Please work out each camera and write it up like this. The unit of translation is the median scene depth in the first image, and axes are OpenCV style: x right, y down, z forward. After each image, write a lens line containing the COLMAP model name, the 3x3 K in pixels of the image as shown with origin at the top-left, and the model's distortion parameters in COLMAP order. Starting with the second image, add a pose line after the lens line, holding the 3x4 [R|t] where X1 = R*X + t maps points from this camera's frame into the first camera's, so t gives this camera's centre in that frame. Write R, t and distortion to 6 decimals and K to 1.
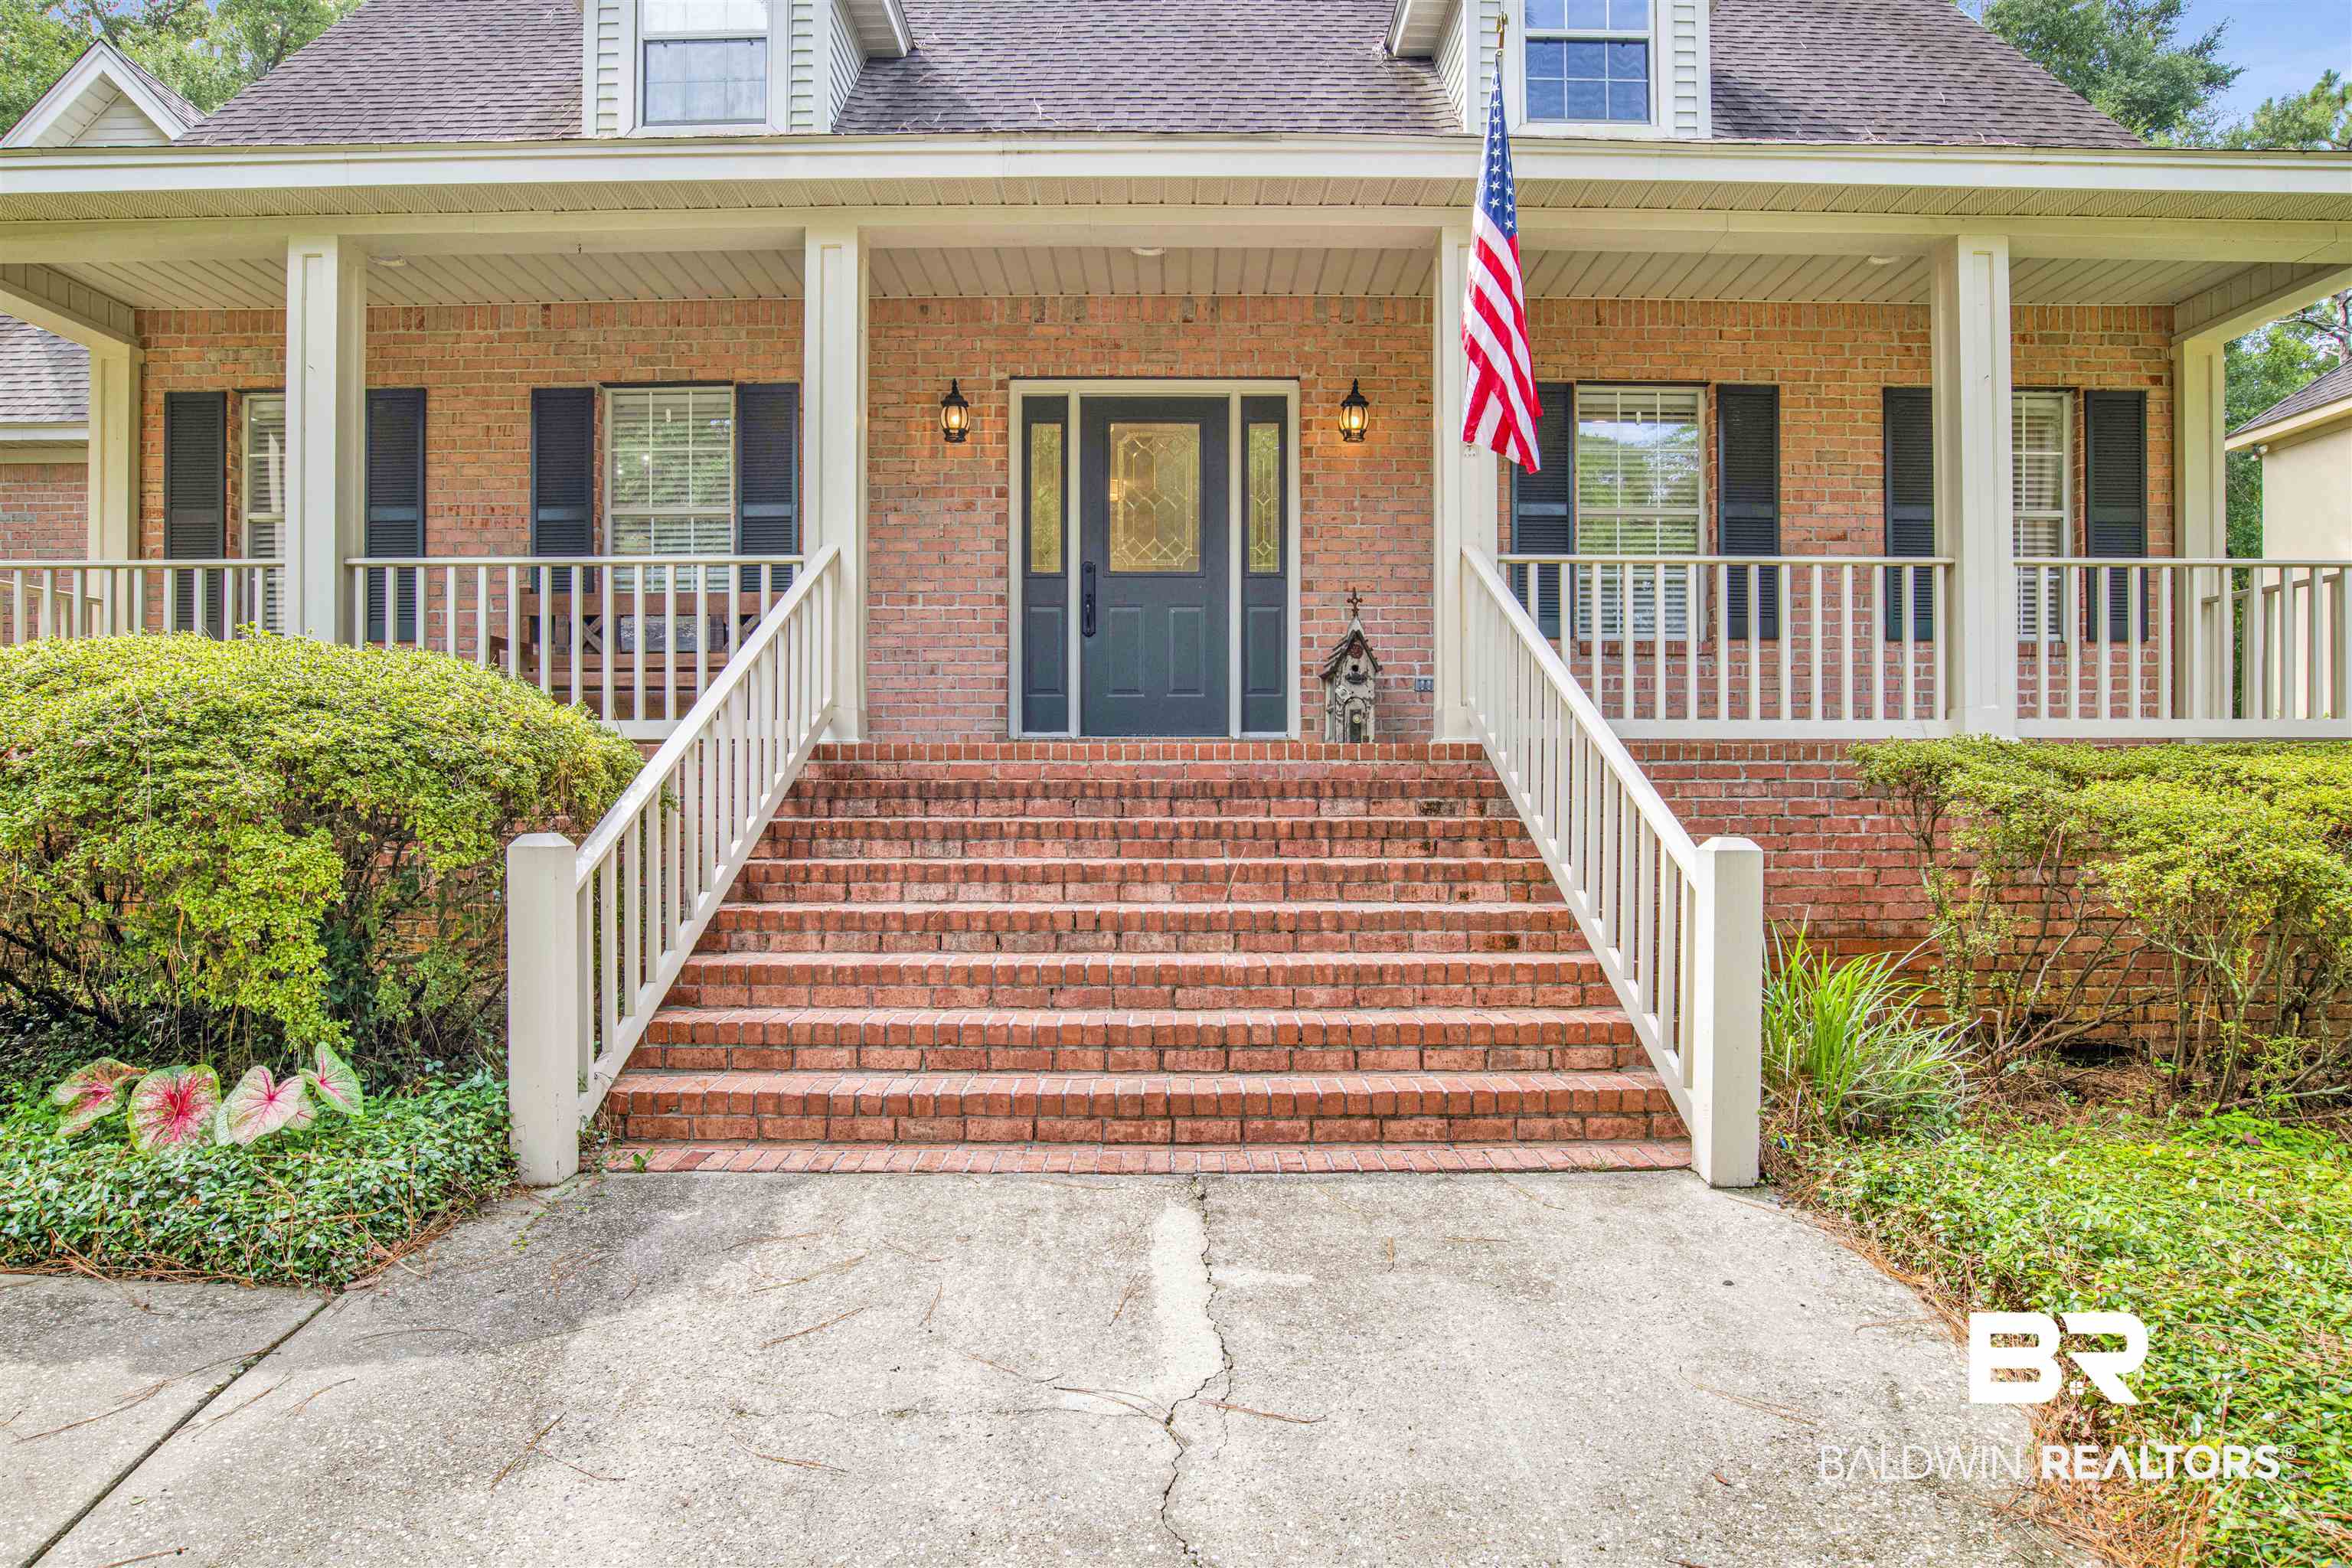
lens RADIAL K [[1451.5, 0, 1177.3], [0, 1451.5, 750.6], [0, 0, 1]] dist [-0.087593, 0.043015]
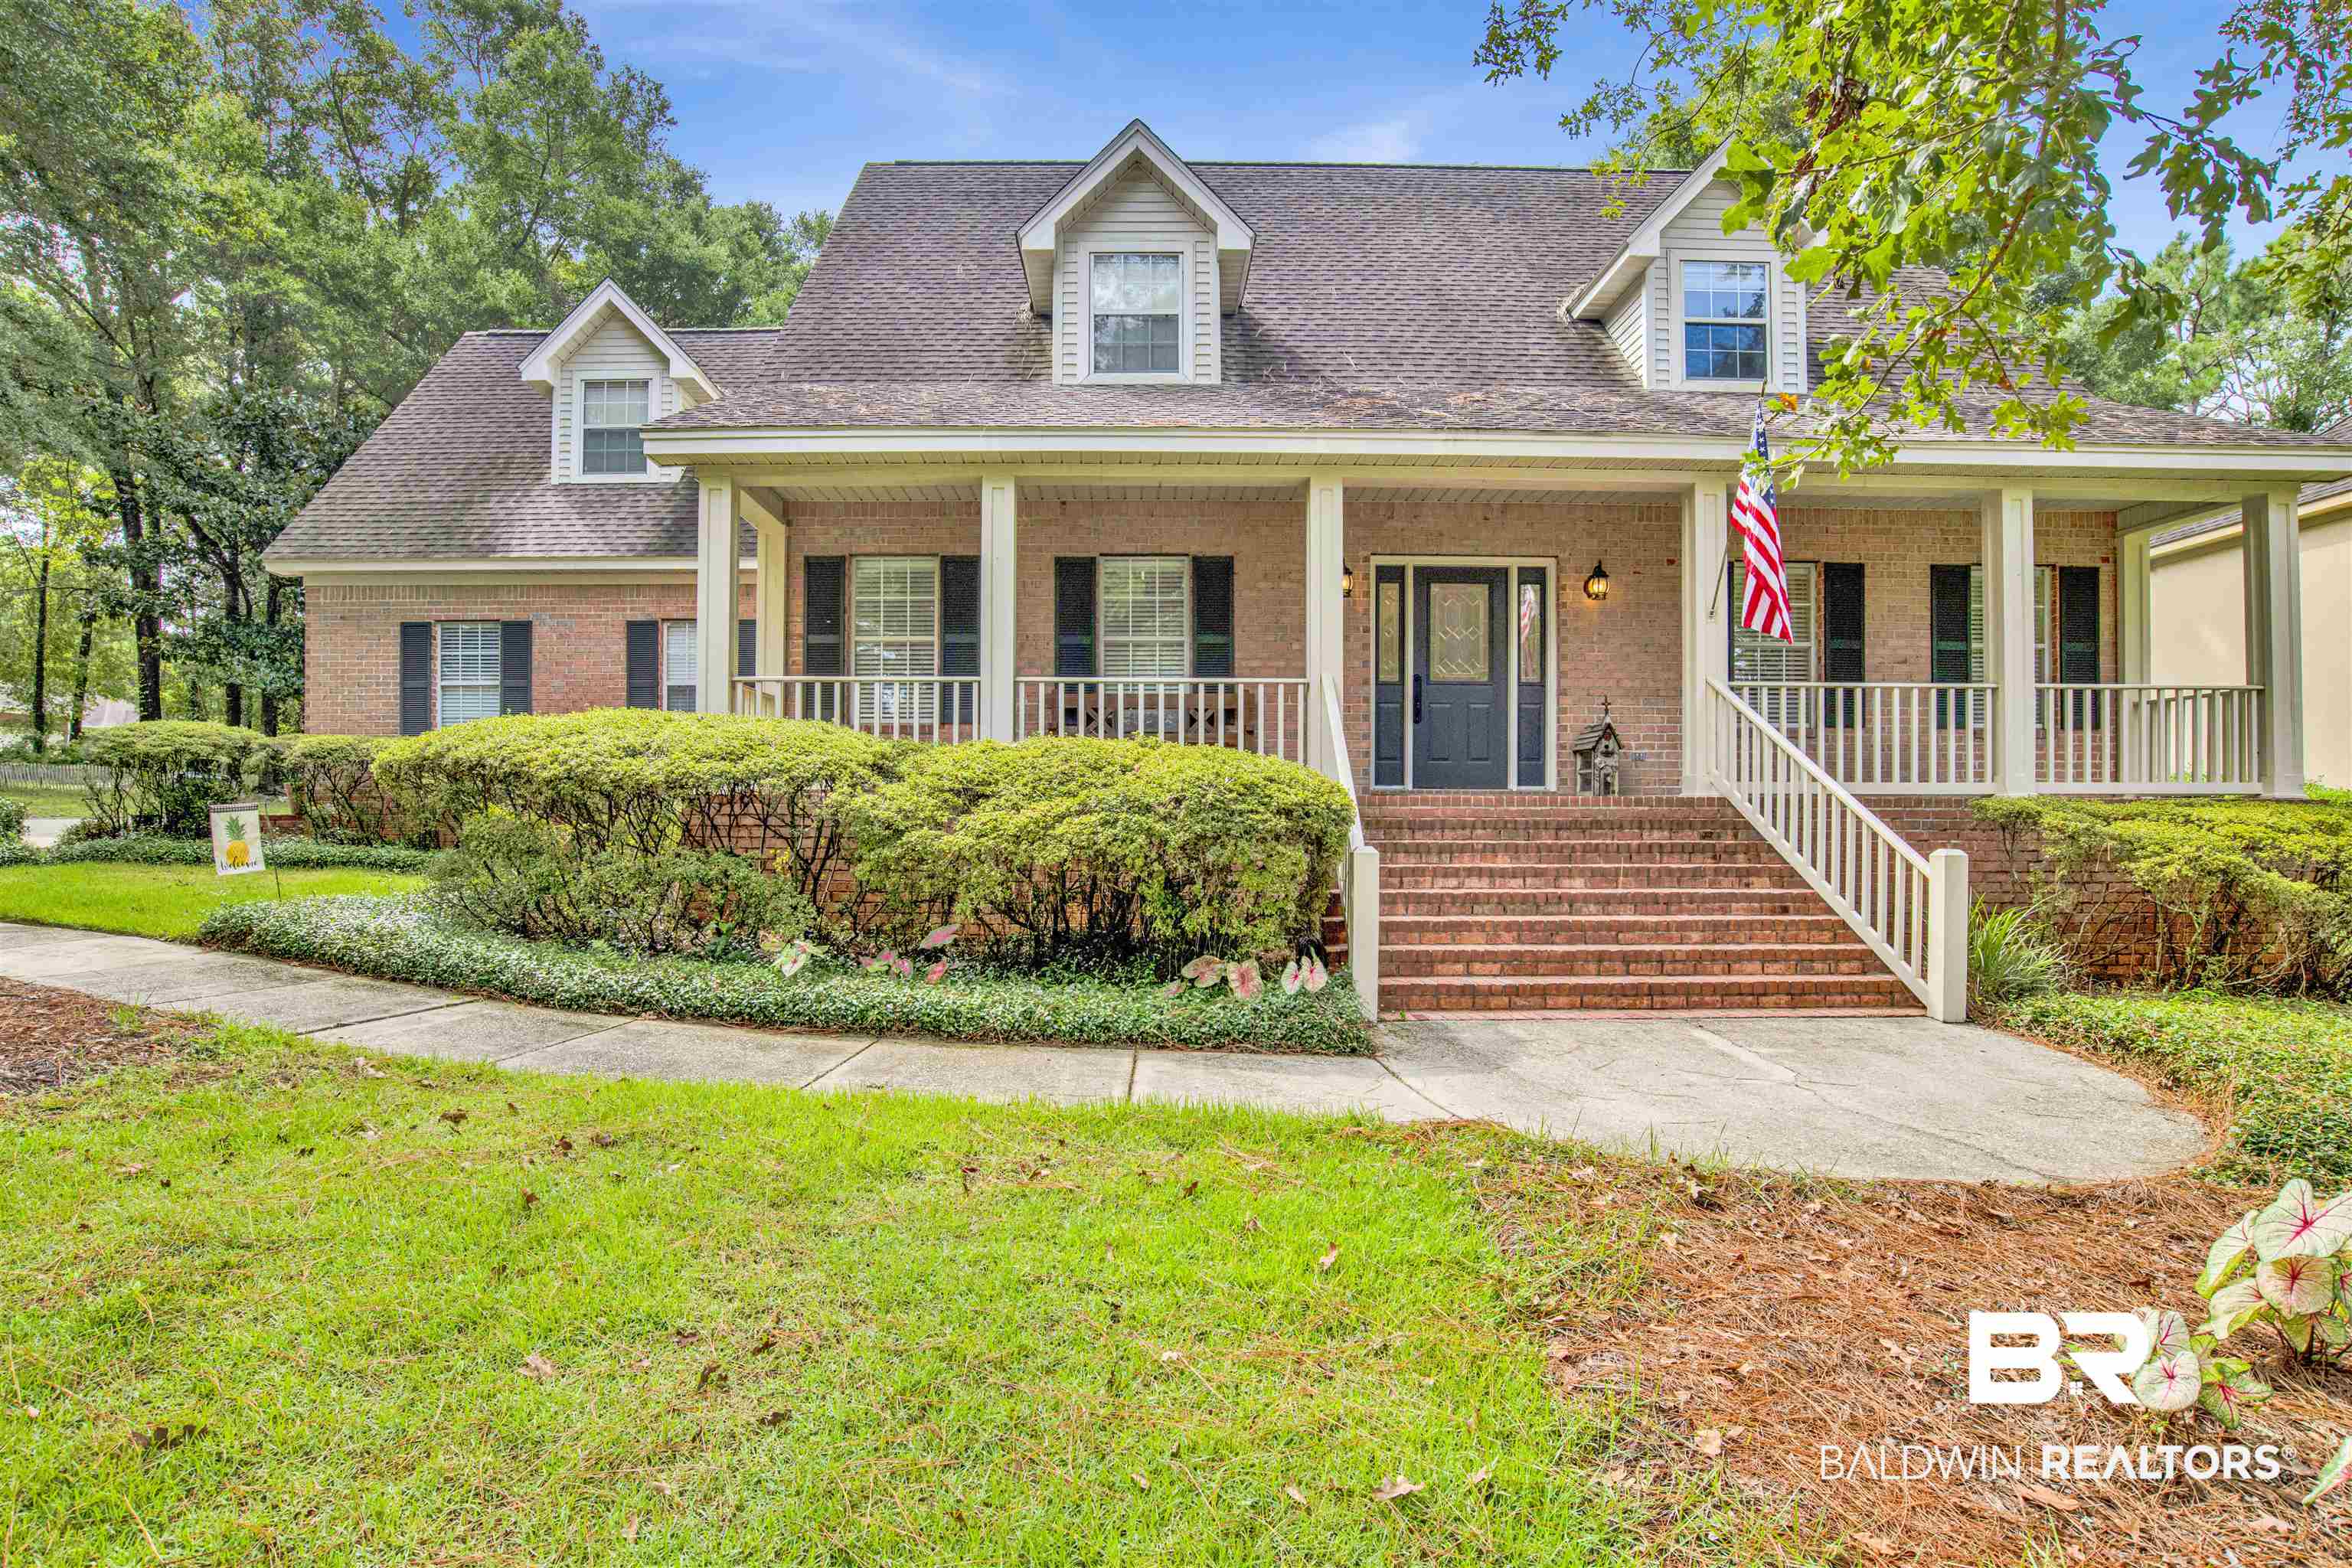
lens RADIAL K [[1261.2, 0, 1176.0], [0, 1261.2, 784.0], [0, 0, 1]] dist [-0.086567, 0.036693]
pose [[0.999993, 0.003739, 0.000589, -0.499093], [-0.003737, 0.999984, -0.004245, -0.013316], [-0.000605, 0.004243, 0.999991, -0.510864]]
